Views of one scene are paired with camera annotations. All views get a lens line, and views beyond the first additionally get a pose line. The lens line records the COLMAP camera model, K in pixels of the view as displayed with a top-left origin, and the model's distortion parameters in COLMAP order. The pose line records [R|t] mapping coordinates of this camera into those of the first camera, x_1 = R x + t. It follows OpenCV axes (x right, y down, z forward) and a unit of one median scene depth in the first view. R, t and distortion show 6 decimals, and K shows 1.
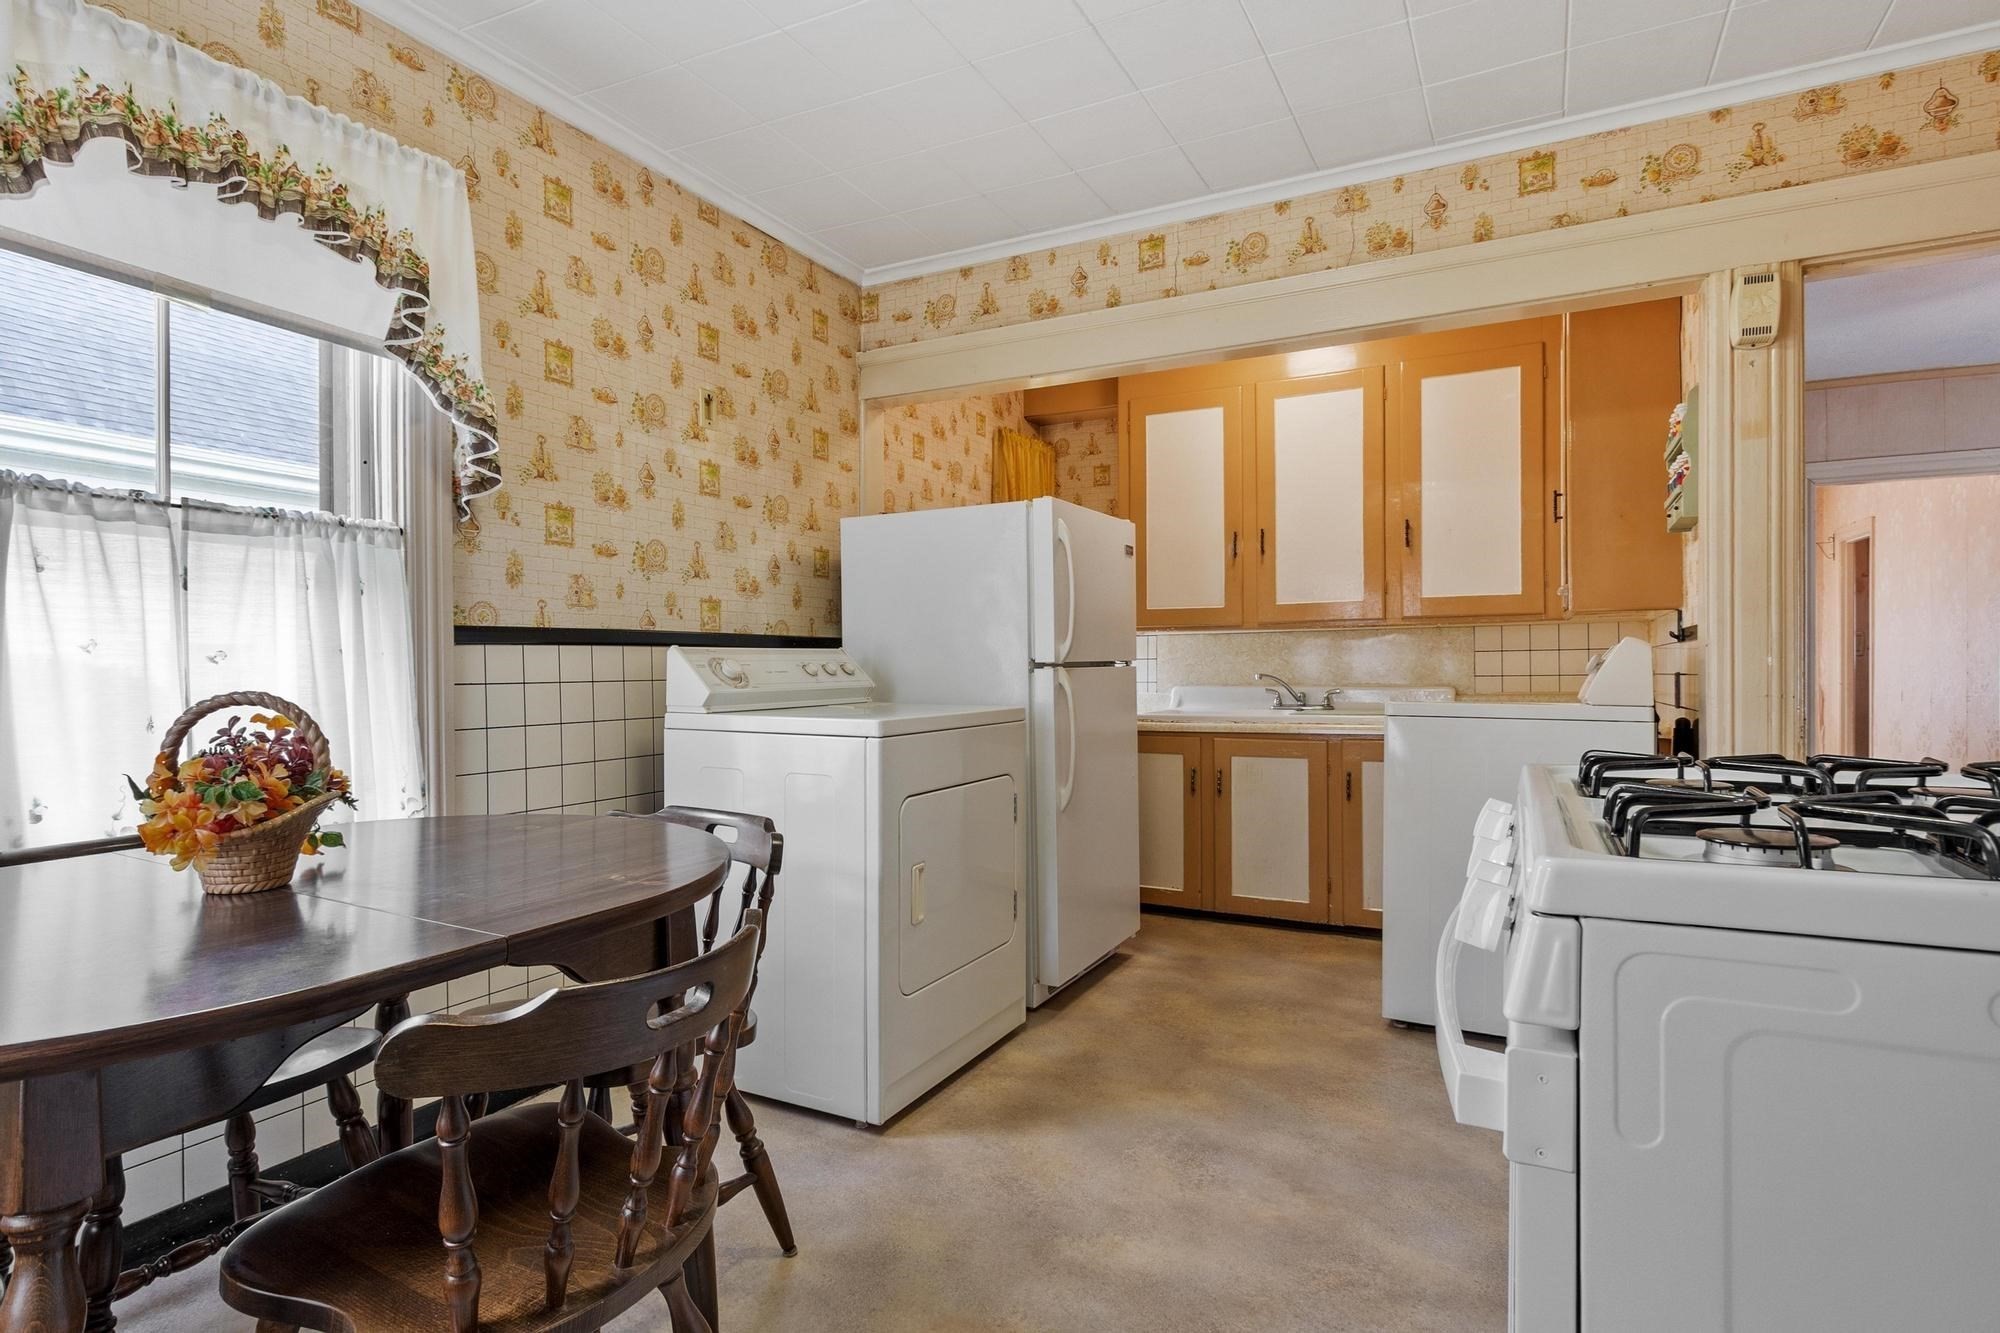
lens RADIAL K [[1041.6, 0, 990.7], [0, 1041.6, 675.8], [0, 0, 1]] dist [0.001572, -0.001728]
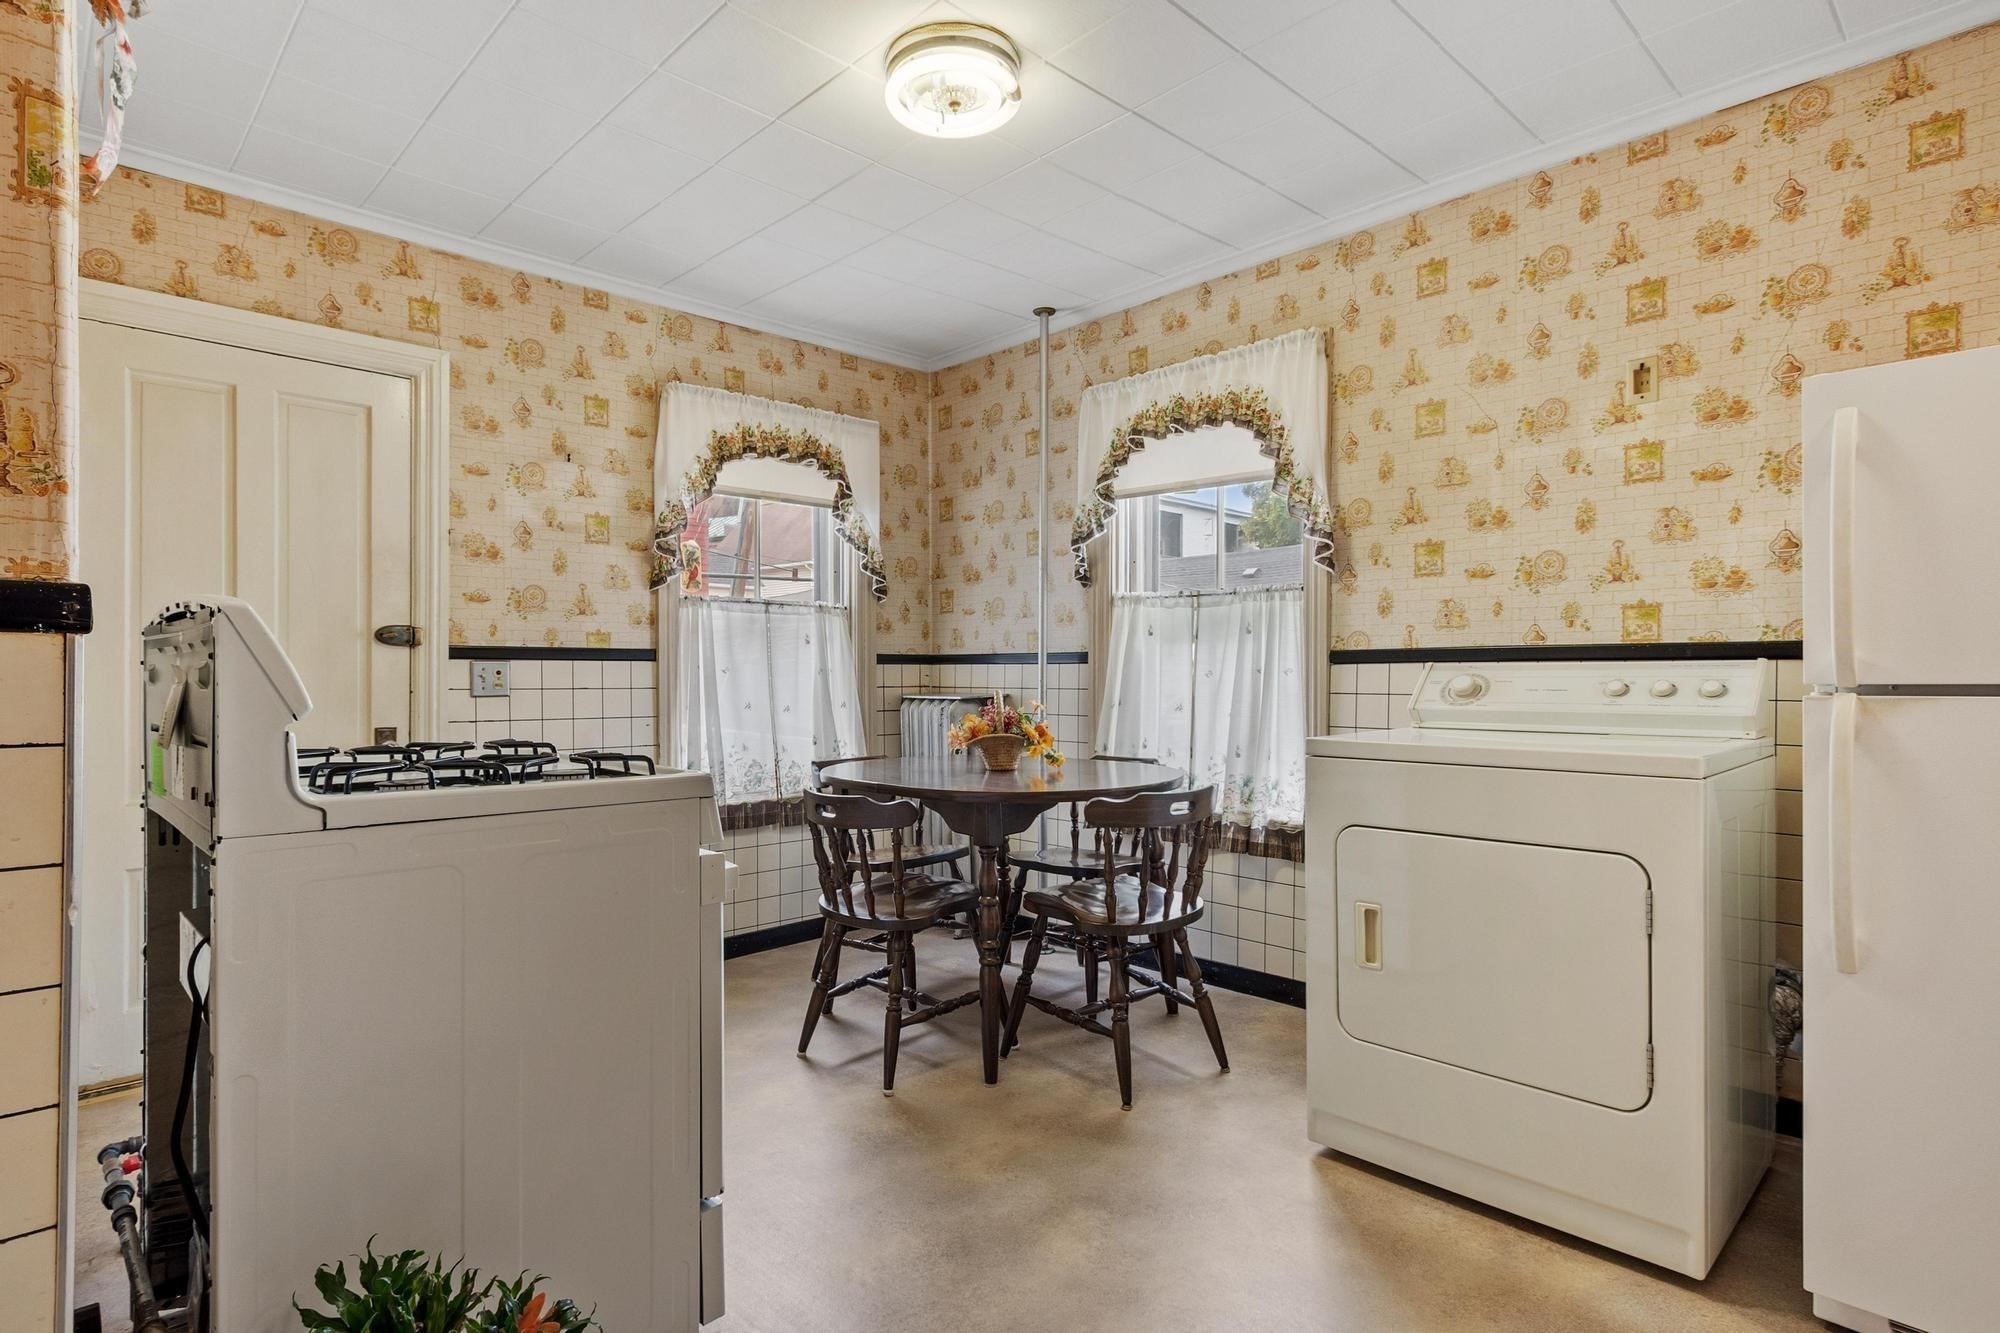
lens RADIAL K [[1041.6, 0, 990.7], [0, 1041.6, 675.8], [0, 0, 1]] dist [0.001572, -0.001728]
pose [[-0.332114, 0.008673, -0.943199, 0.813565], [-0.007125, 0.999906, 0.011704, -0.024014], [0.943212, 0.010608, -0.332021, 0.896614]]
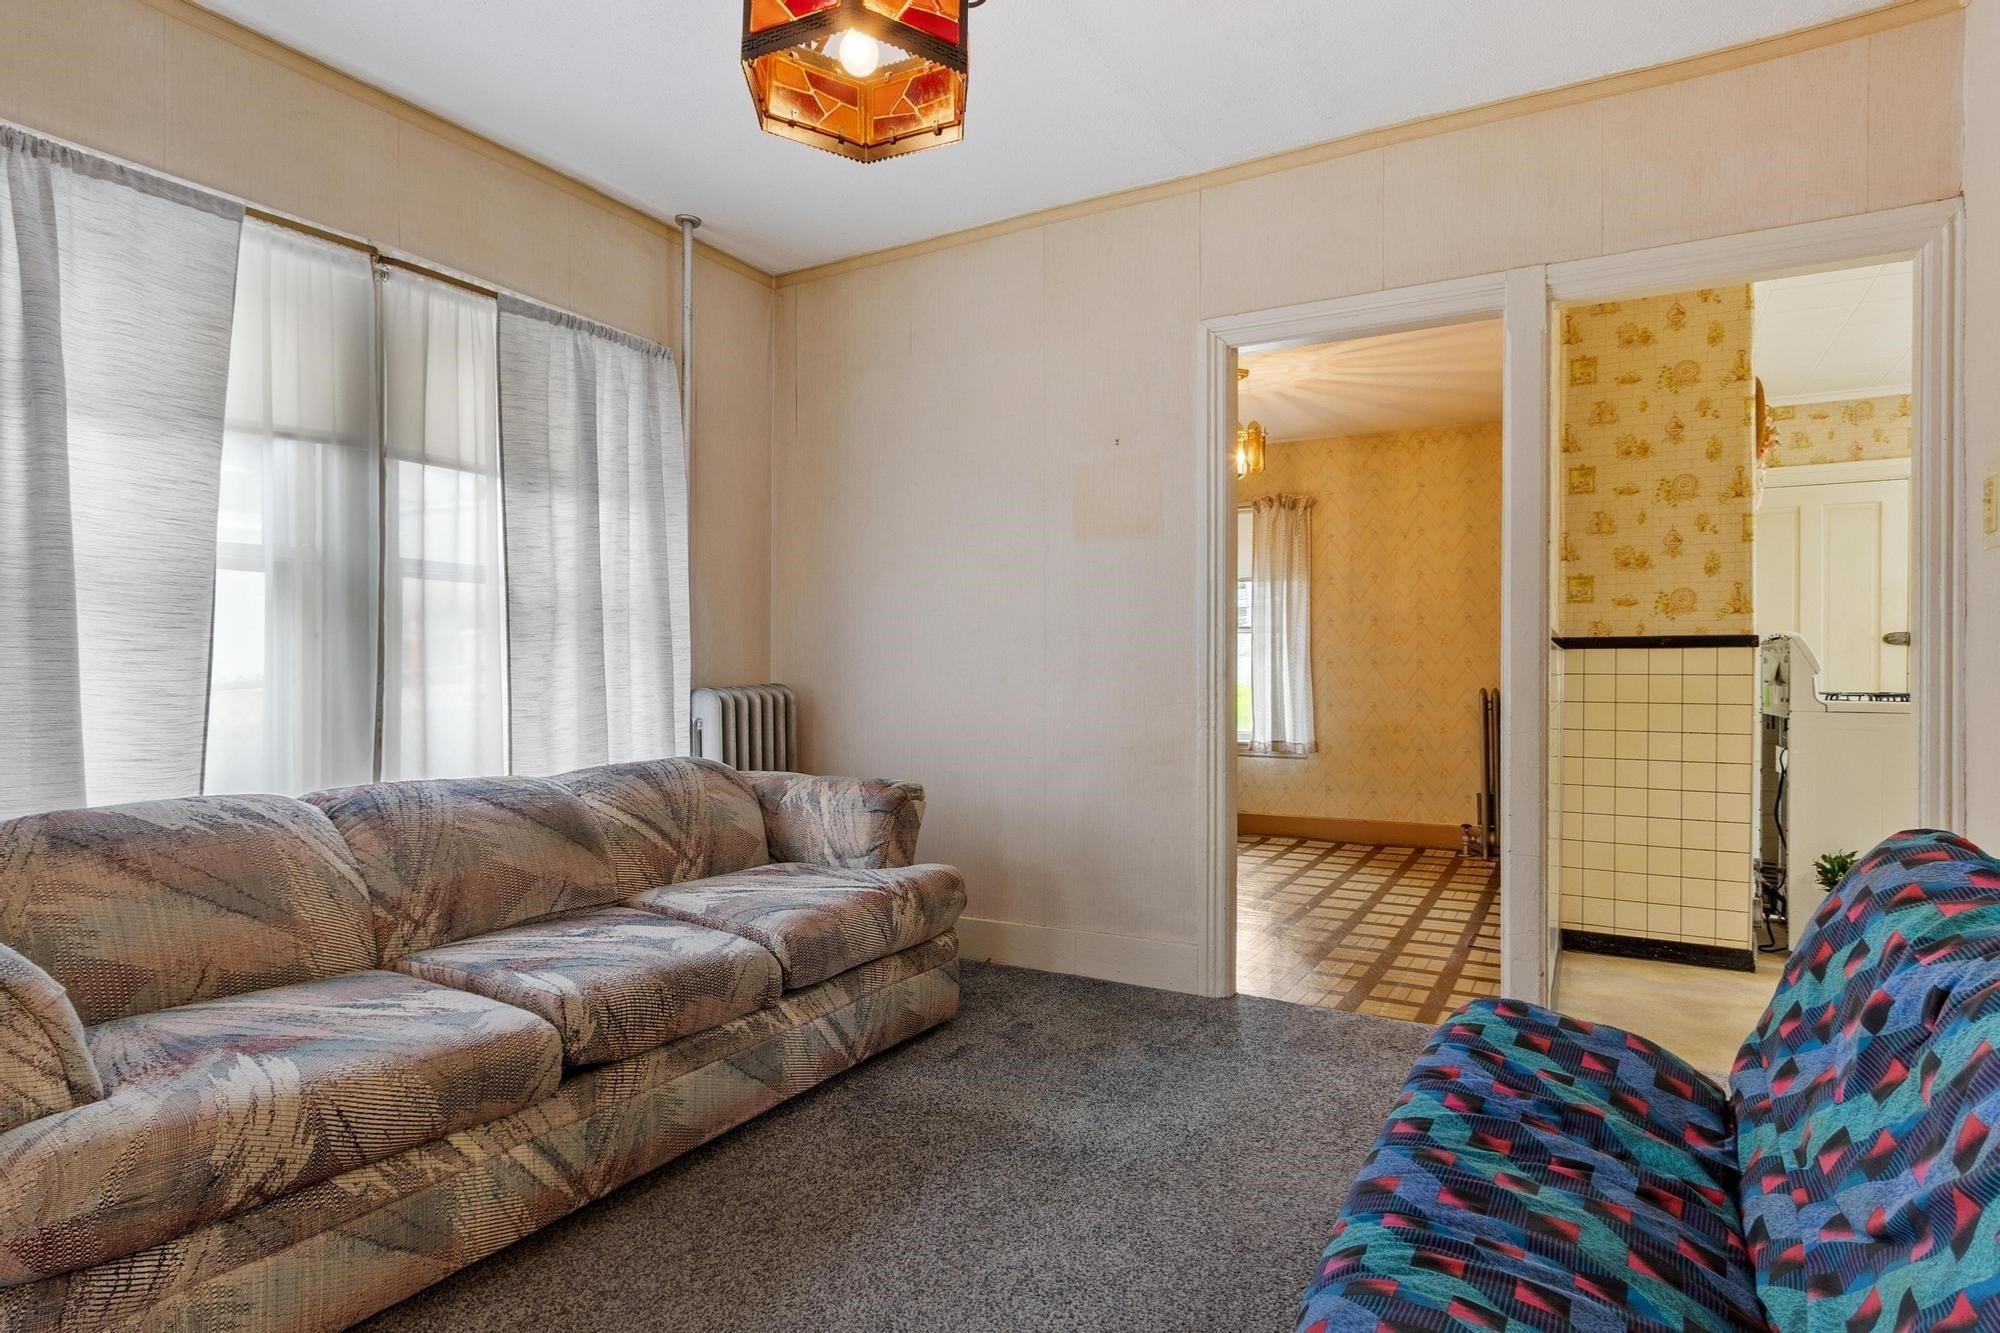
lens RADIAL K [[1041.6, 0, 990.7], [0, 1041.6, 675.8], [0, 0, 1]] dist [0.001572, -0.001728]
pose [[-0.998335, 0.005003, 0.057460, 1.656810], [0.005906, 0.999861, 0.015565, -0.021099], [-0.057374, 0.015879, -0.998226, 2.132097]]
